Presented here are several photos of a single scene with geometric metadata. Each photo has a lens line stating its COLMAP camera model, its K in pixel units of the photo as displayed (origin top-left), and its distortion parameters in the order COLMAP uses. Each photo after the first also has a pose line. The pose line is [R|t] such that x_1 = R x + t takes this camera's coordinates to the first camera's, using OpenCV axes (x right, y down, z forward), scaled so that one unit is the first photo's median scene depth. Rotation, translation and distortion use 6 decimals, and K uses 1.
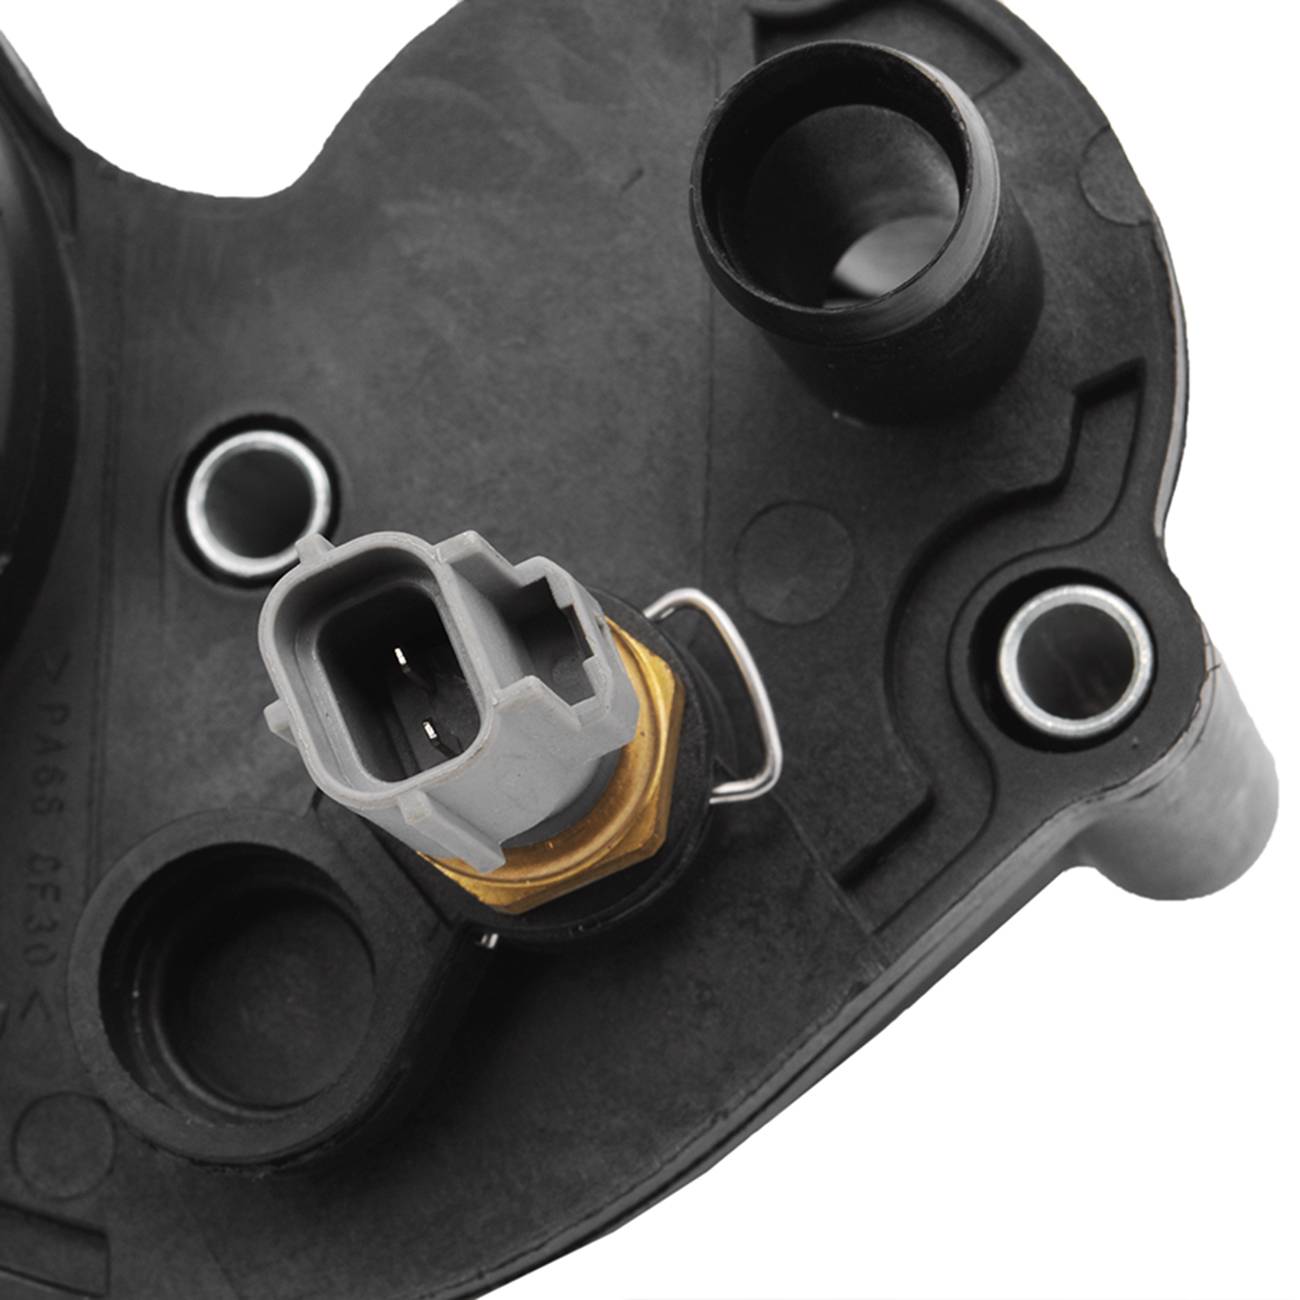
lens RADIAL K [[5435.4, 0, 638.3], [0, 5435.4, 657.3], [0, 0, 1]] dist [-0.113030, 0.000000]
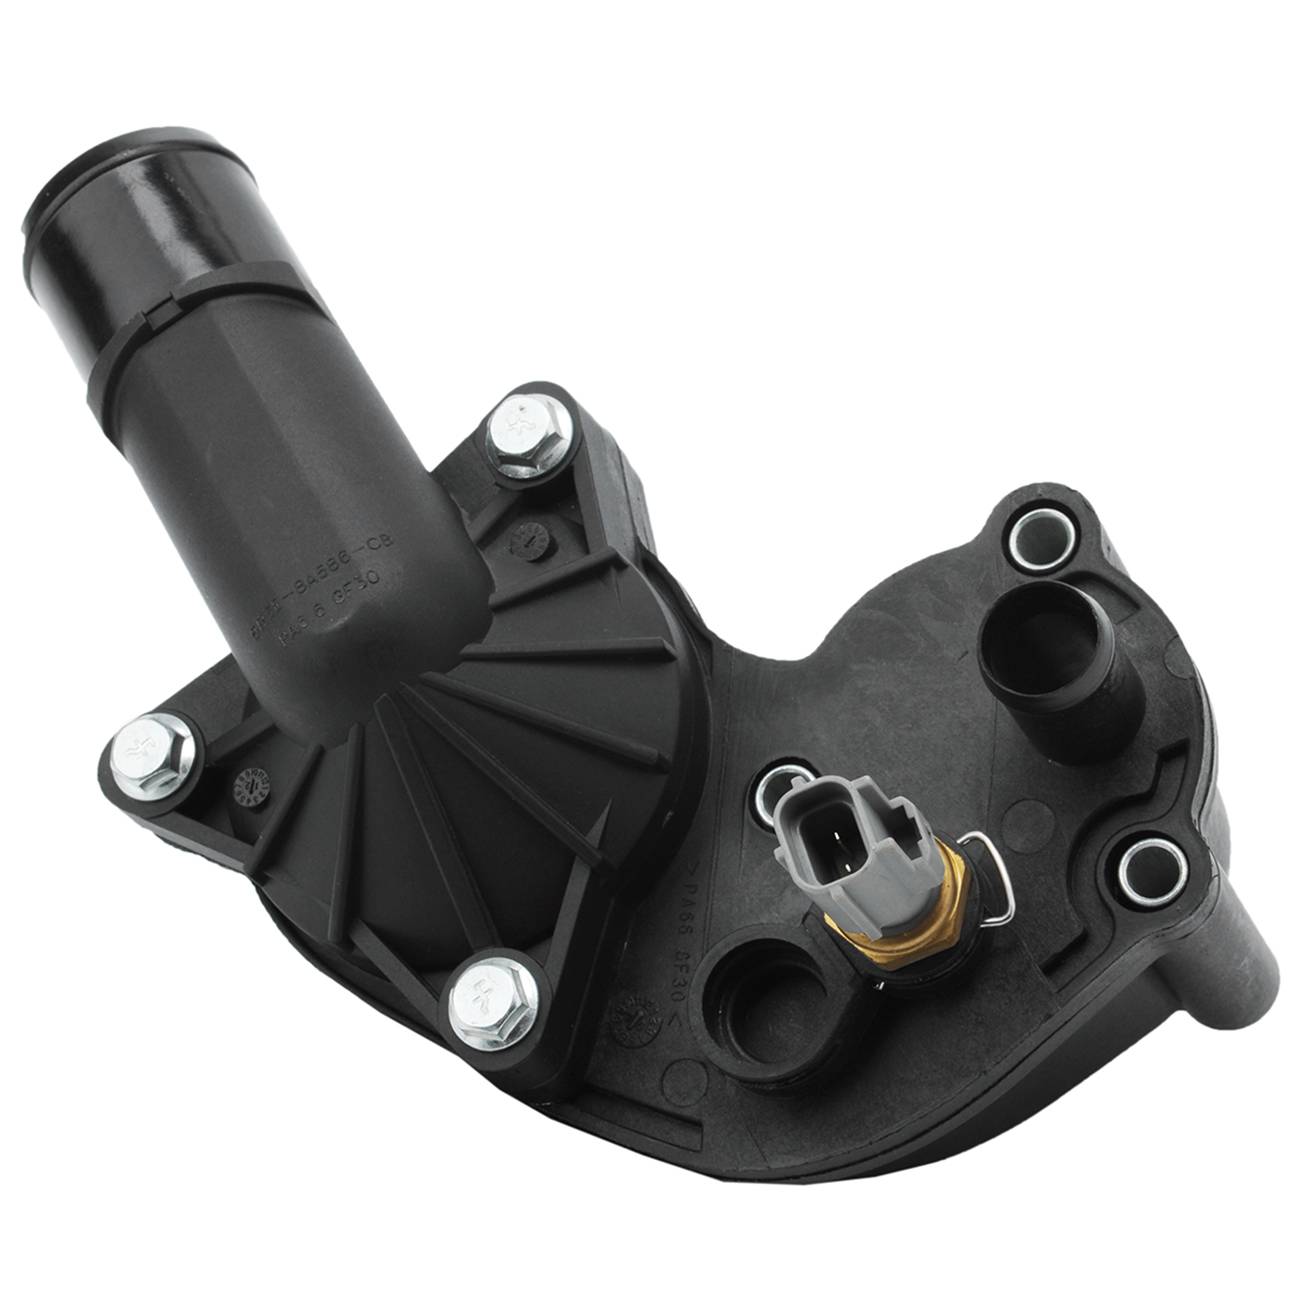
lens RADIAL K [[4736.8, 0, 655.9], [0, 4736.8, 652.0], [0, 0, 1]] dist [-0.852396, 0.000000]
pose [[0.987367, 0.018037, -0.157420, 0.177433], [-0.051230, 0.976478, -0.209441, 0.318121], [0.149939, 0.214860, 0.965067, -0.865174]]
